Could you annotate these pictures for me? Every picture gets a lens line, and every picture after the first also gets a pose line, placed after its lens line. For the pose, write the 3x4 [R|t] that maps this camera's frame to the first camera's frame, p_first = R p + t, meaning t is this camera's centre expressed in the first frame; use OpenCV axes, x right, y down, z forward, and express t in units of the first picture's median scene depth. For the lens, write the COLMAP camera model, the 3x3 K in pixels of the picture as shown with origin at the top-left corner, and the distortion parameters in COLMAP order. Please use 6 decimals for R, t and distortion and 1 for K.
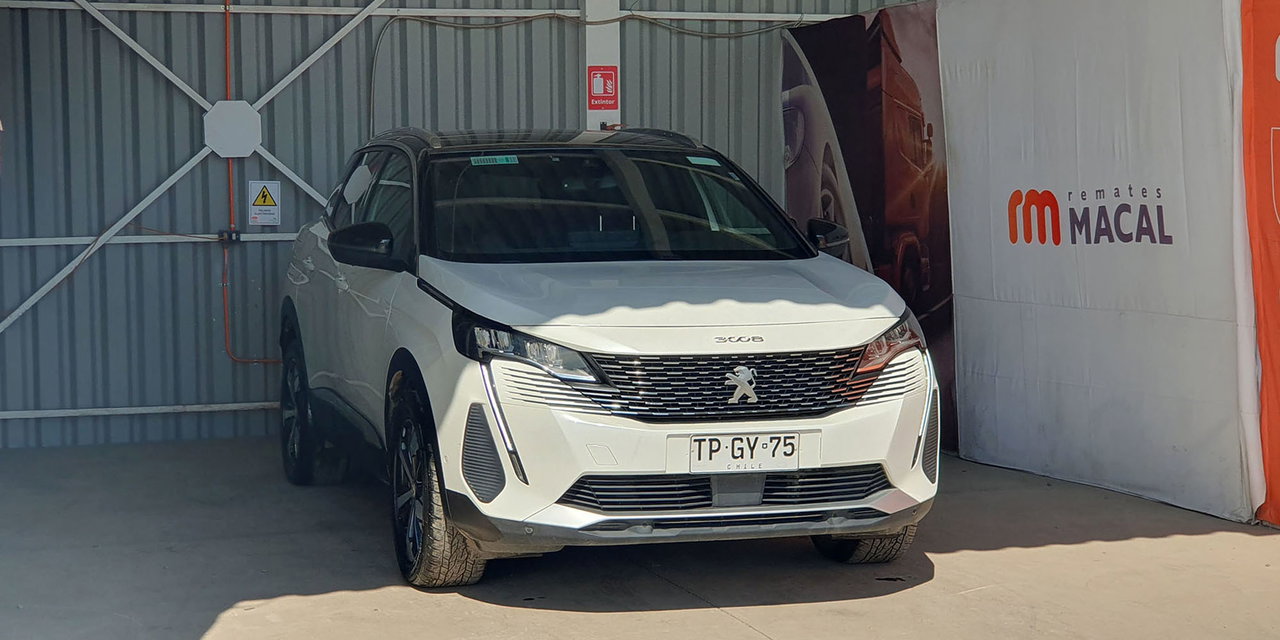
lens RADIAL K [[2223.1, 0, 640.0], [0, 2223.1, 320.0], [0, 0, 1]] dist [0.316228, -2.188068]
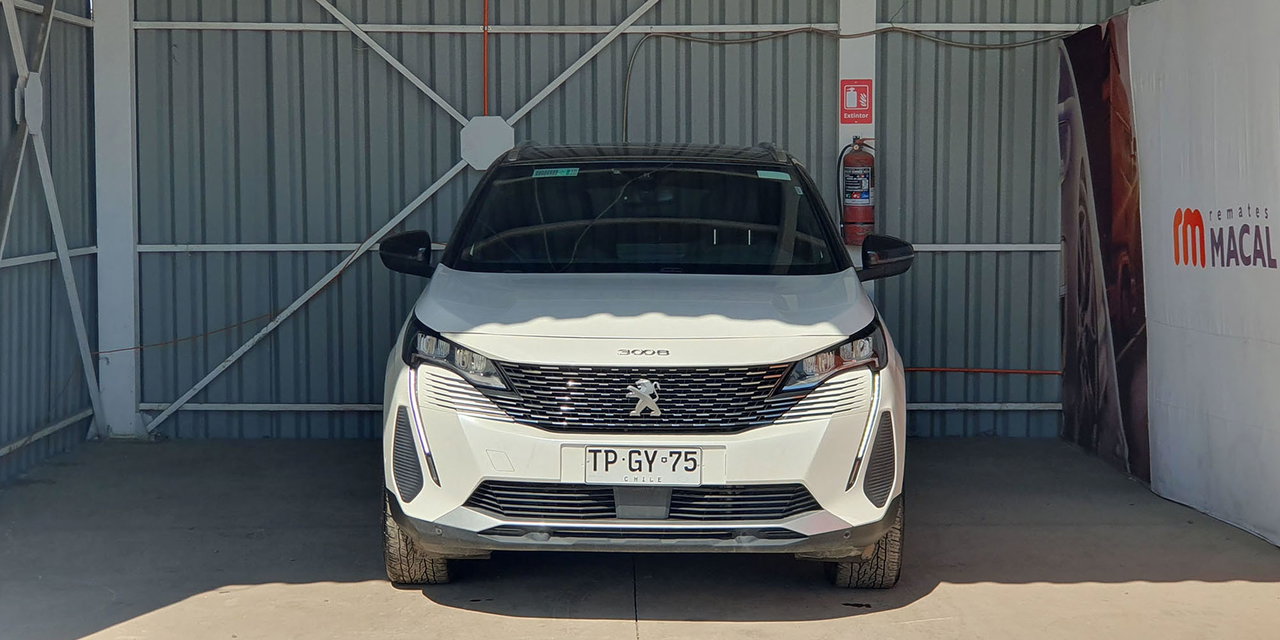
lens RADIAL K [[2223.1, 0, 640.0], [0, 2223.1, 320.0], [0, 0, 1]] dist [0.316228, -2.188068]
pose [[0.951726, 0.026856, -0.305771, 0.222227], [-0.028863, 0.999581, -0.002043, -0.002425], [0.305588, 0.010770, 0.952103, 0.028776]]
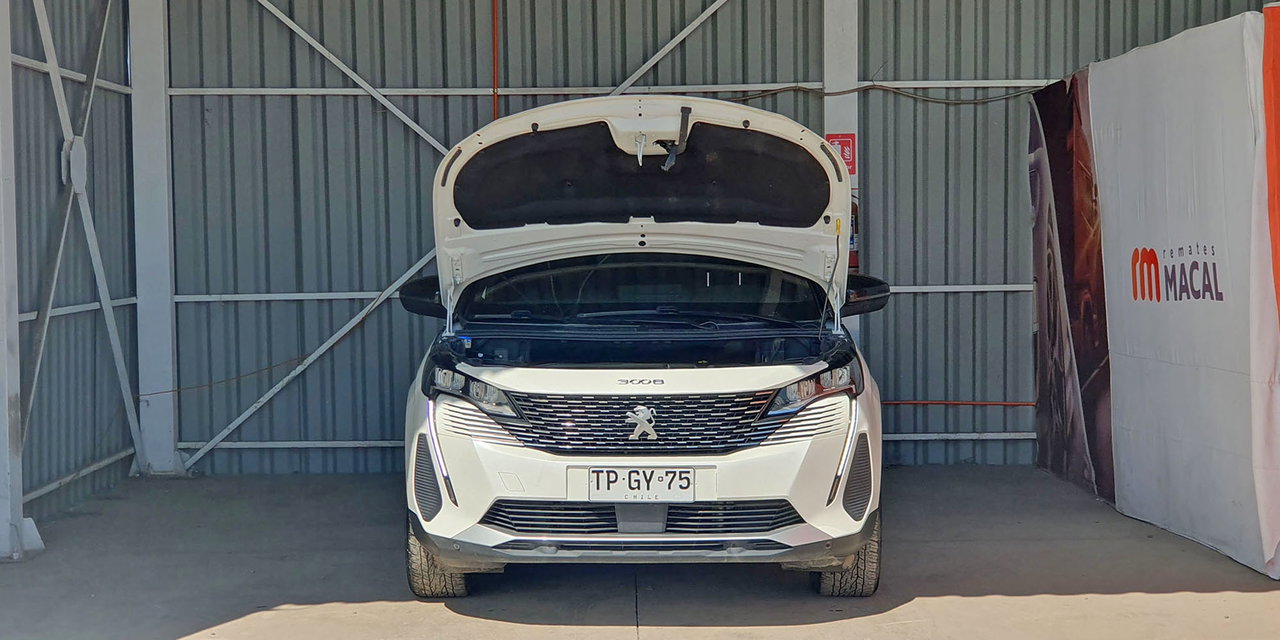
lens RADIAL K [[2134.0, 0, 635.8], [0, 2134.0, 347.2], [0, 0, 1]] dist [0.370069, -2.705931]
pose [[0.950175, 0.012400, -0.311469, 0.236814], [-0.017178, 0.999773, -0.012603, 0.003202], [0.311242, 0.017325, 0.950173, -0.004931]]
